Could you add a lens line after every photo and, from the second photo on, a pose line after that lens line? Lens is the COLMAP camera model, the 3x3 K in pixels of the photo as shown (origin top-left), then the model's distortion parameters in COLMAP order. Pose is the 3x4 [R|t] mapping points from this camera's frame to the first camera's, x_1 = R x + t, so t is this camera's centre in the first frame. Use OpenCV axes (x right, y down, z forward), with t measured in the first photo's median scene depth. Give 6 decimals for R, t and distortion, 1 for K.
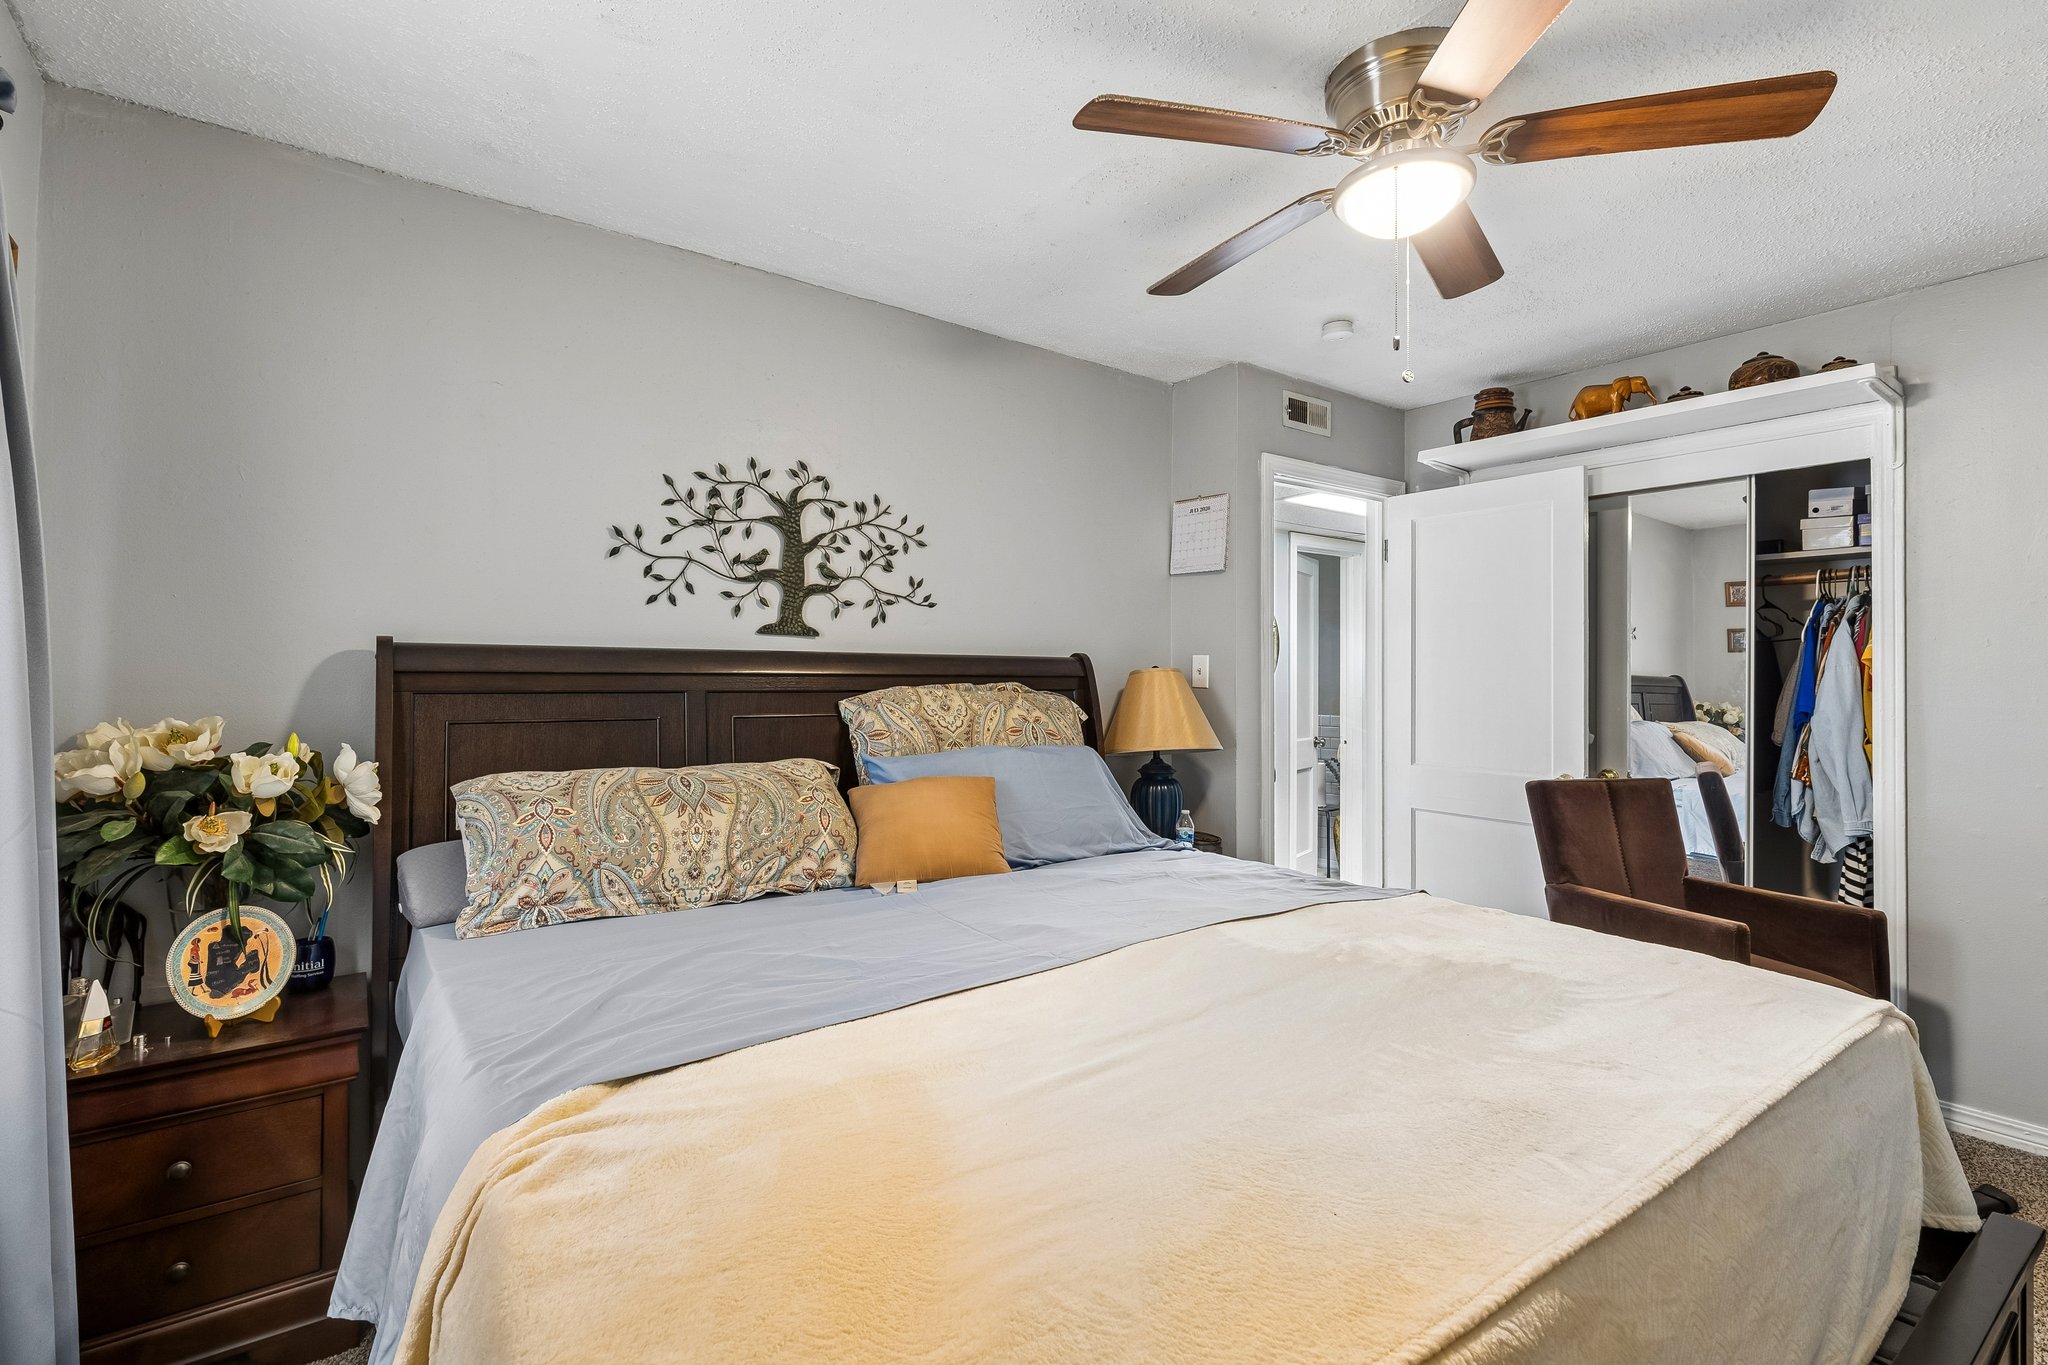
lens RADIAL K [[934.6, 0, 1020.1], [0, 934.6, 661.5], [0, 0, 1]] dist [0.002386, -0.000129]
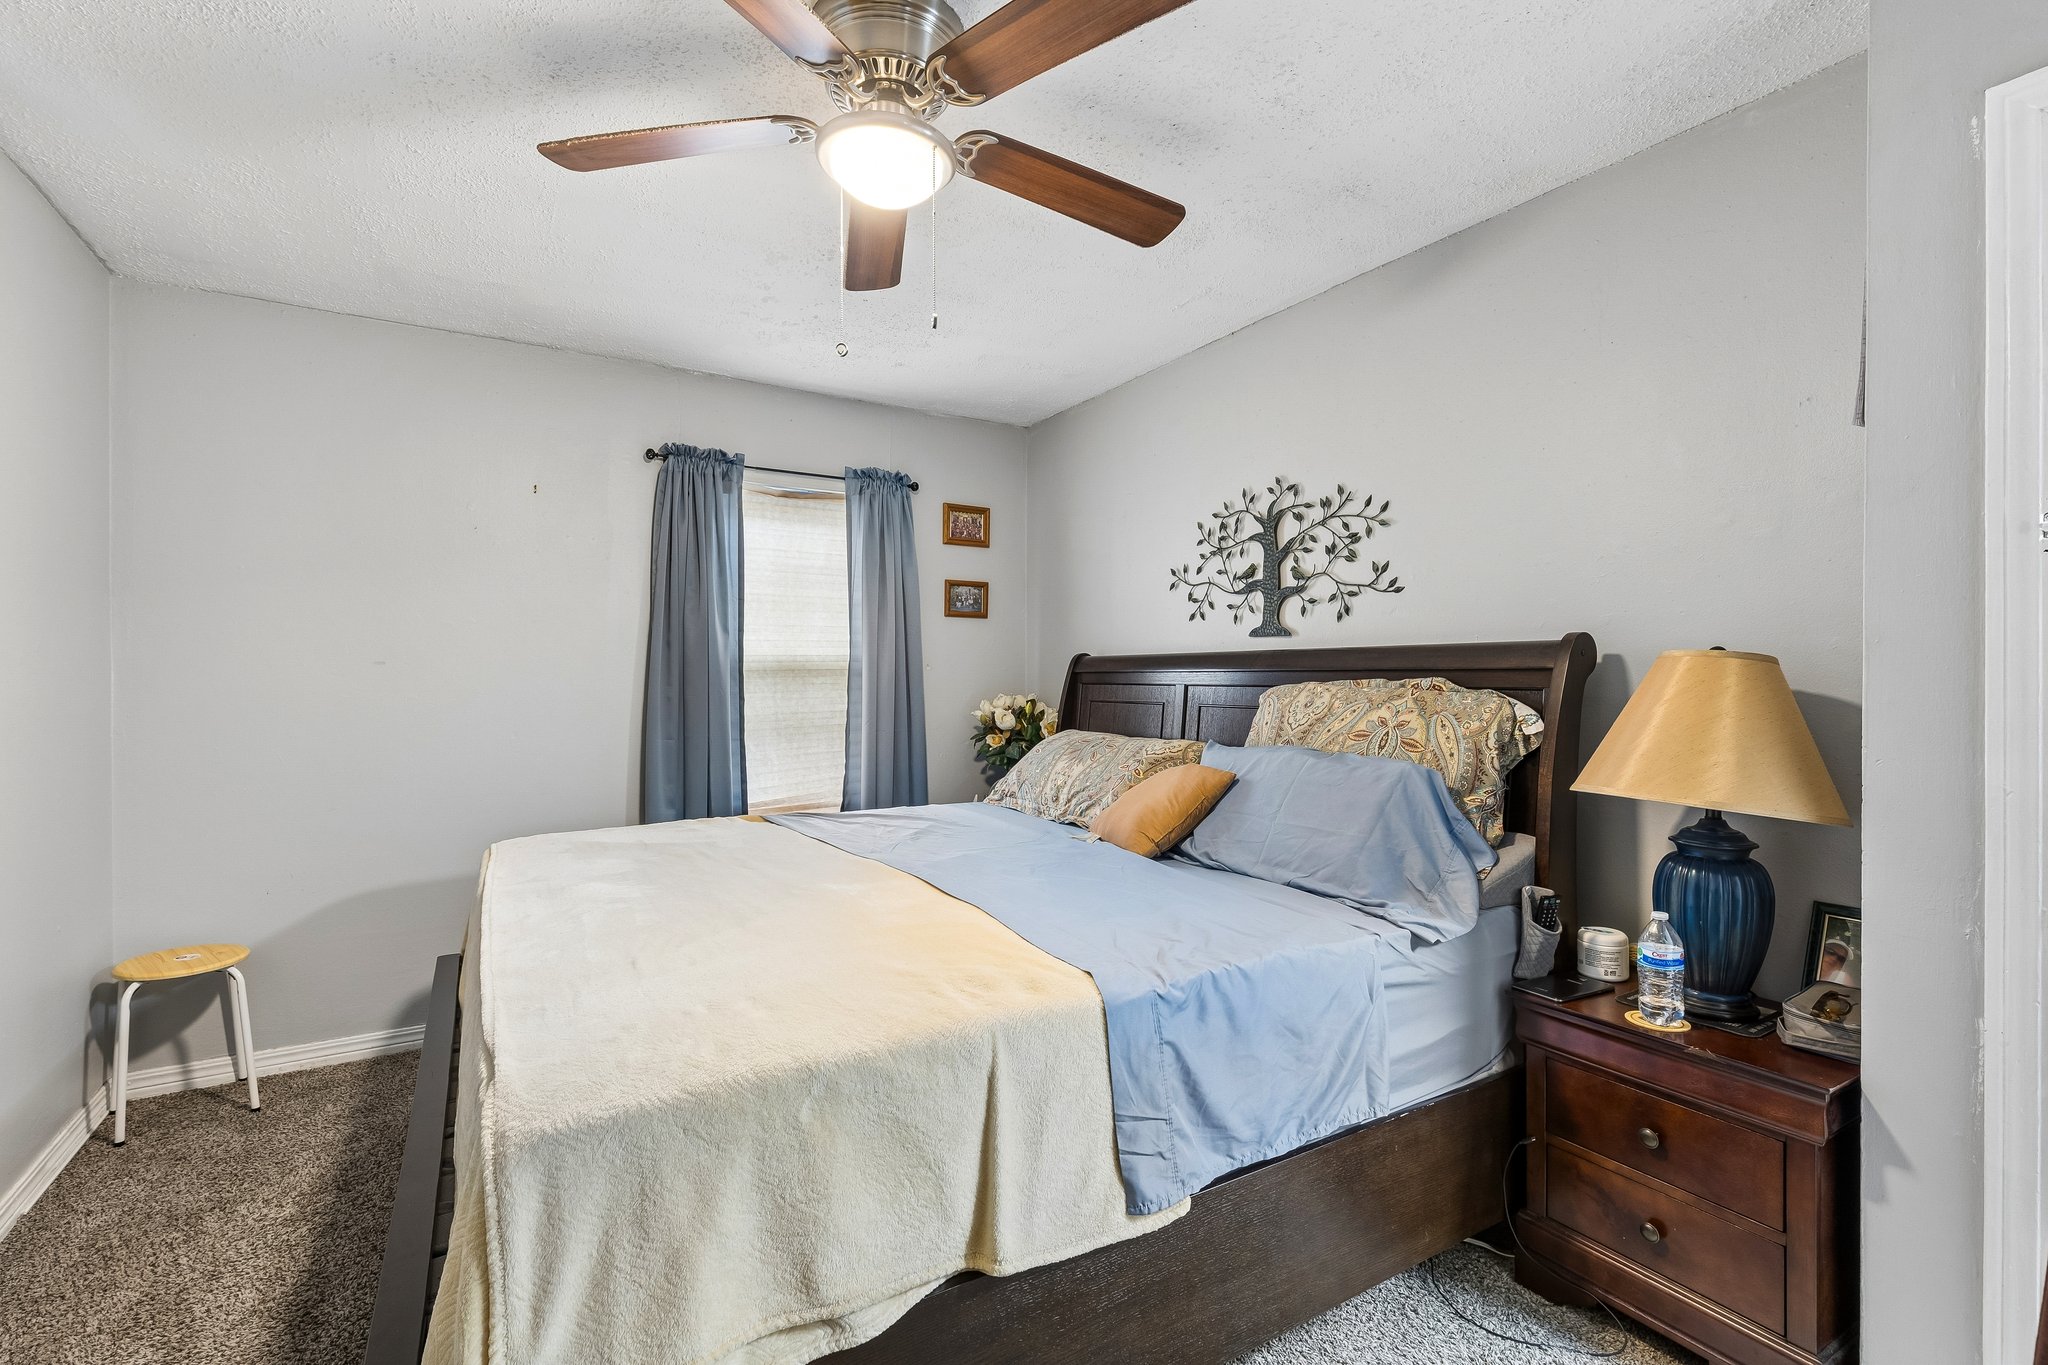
lens RADIAL K [[911.9, 0, 1021.2], [0, 911.9, 686.3], [0, 0, 1]] dist [0.001170, -0.000317]
pose [[-0.092087, 0.002004, -0.995749, 0.850453], [0.014832, 0.999890, 0.000641, 0.026311], [0.995641, -0.014710, -0.092106, 0.785424]]
